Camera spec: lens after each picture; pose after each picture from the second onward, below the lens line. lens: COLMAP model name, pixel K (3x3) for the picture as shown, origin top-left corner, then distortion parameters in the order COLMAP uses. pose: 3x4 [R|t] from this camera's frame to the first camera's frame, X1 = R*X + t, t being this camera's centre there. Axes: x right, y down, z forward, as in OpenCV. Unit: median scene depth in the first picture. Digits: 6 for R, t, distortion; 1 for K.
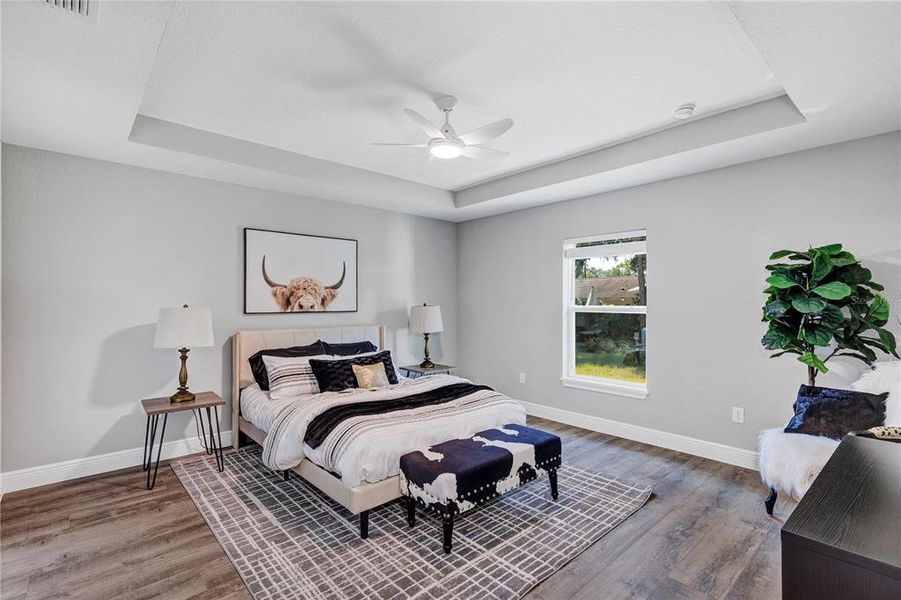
lens RADIAL K [[424.1, 0, 448.2], [0, 424.1, 300.8], [0, 0, 1]] dist [0.001353, 0.000023]
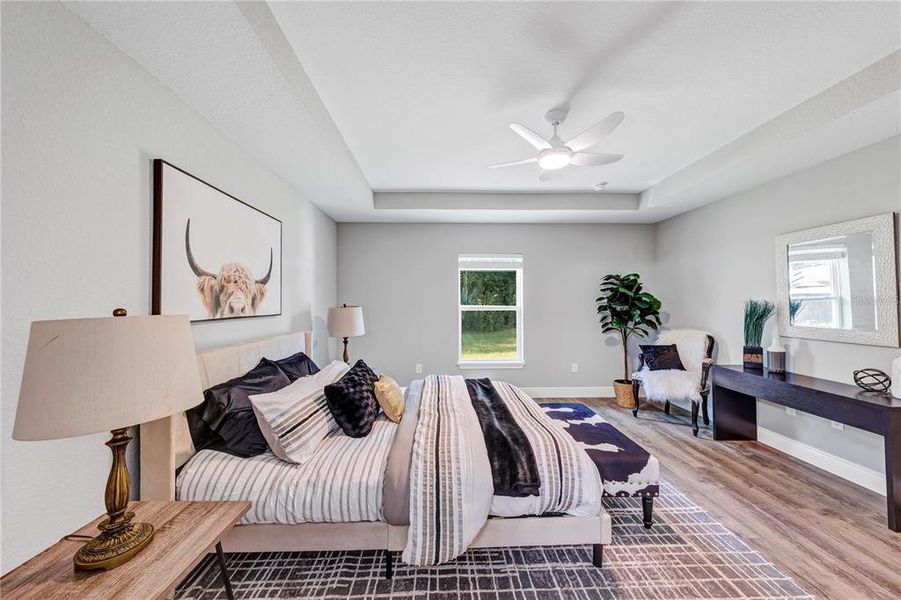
lens RADIAL K [[316.6, 0, 448.9], [0, 316.6, 299.2], [0, 0, 1]] dist [0.002078, 0.000200]
pose [[0.646475, 0.008650, 0.762886, -0.521198], [-0.001427, 0.999948, -0.010128, 0.002656], [-0.762934, 0.005459, 0.646454, 0.458454]]
